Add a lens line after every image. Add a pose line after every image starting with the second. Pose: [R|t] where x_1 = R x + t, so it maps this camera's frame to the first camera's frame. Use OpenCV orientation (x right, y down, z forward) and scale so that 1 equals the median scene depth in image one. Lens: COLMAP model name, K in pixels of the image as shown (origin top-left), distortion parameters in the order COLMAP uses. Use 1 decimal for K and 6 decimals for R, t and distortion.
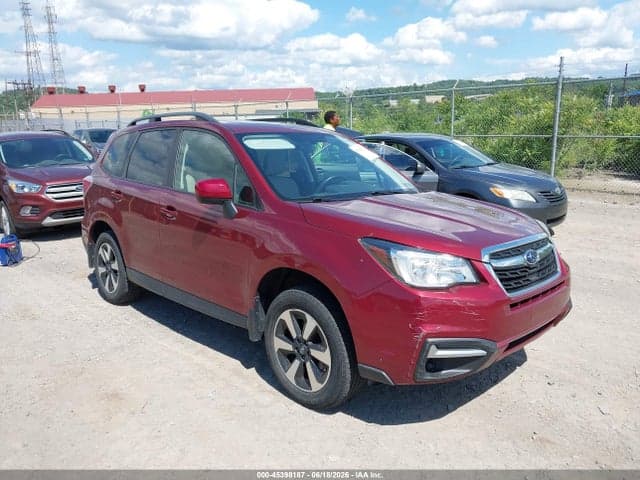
lens RADIAL K [[510.8, 0, 318.2], [0, 510.8, 248.3], [0, 0, 1]] dist [-0.013607, -0.008097]
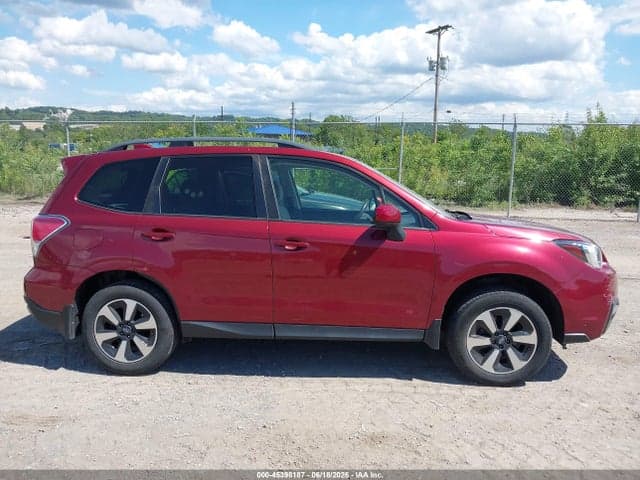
lens RADIAL K [[501.0, 0, 320.0], [0, 501.0, 240.0], [0, 0, 1]] dist [-0.001066, -0.001787]
pose [[0.737812, -0.087815, 0.669270, -1.113317], [0.134654, 0.990721, -0.018451, -0.073436], [-0.661439, 0.103733, 0.742791, 0.369474]]
